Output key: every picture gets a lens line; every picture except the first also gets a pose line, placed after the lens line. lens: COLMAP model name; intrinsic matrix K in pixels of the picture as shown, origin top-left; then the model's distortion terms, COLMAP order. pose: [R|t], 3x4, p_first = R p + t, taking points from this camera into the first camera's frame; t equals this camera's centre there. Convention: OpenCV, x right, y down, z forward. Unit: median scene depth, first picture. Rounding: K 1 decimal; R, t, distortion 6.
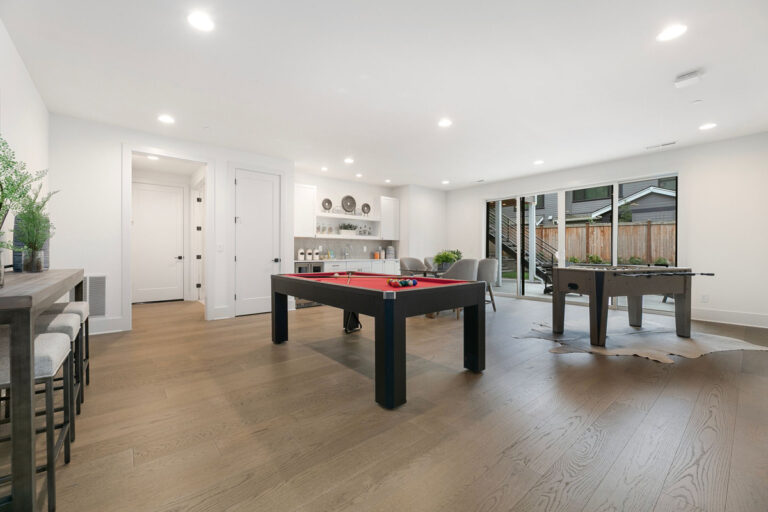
lens RADIAL K [[317.8, 0, 384.0], [0, 317.8, 256.0], [0, 0, 1]] dist [-0.000120, -0.000014]
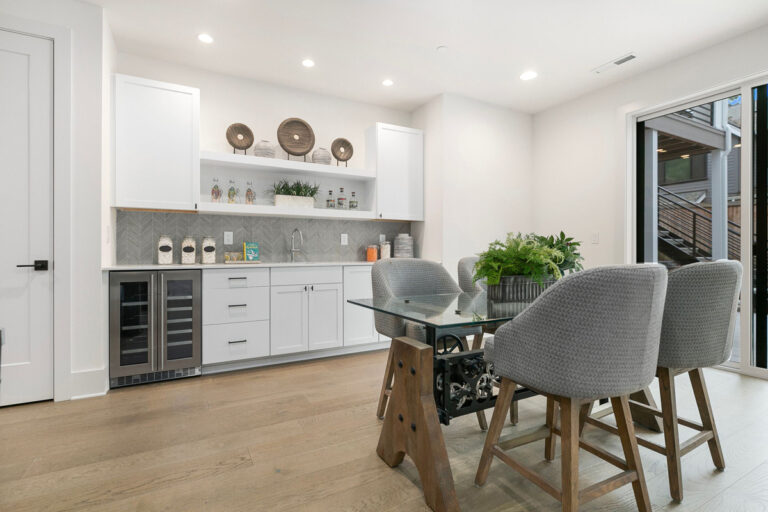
lens RADIAL K [[371.2, 0, 384.0], [0, 371.2, 256.0], [0, 0, 1]] dist [-0.001326, -0.000107]
pose [[0.978459, 0.001688, -0.206433, 0.115432], [-0.001412, 0.999998, 0.001485, 0.001067], [0.206435, -0.001162, 0.978460, 0.516082]]
